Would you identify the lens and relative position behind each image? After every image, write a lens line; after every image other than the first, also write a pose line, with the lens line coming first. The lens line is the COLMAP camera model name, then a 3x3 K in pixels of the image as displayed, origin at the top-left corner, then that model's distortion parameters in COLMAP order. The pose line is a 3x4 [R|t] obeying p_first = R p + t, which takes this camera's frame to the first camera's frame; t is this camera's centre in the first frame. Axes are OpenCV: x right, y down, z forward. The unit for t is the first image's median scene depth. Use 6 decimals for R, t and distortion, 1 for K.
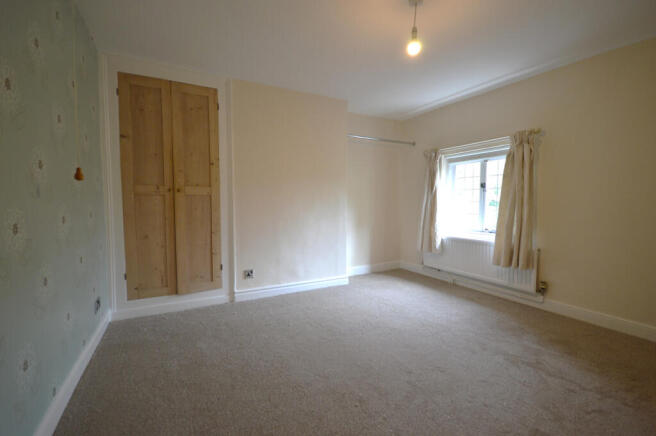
lens RADIAL K [[298.4, 0, 326.2], [0, 298.4, 217.3], [0, 0, 1]] dist [0.002577, 0.001128]
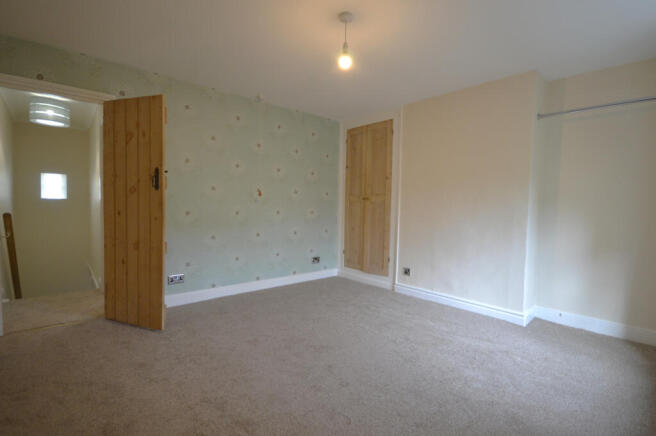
lens RADIAL K [[298.4, 0, 325.9], [0, 298.4, 218.2], [0, 0, 1]] dist [0.002577, 0.001128]
pose [[0.243384, 0.040570, -0.969081, 0.807478], [-0.080025, 0.996558, 0.021622, -0.012362], [0.966623, 0.072288, 0.245793, 0.438810]]
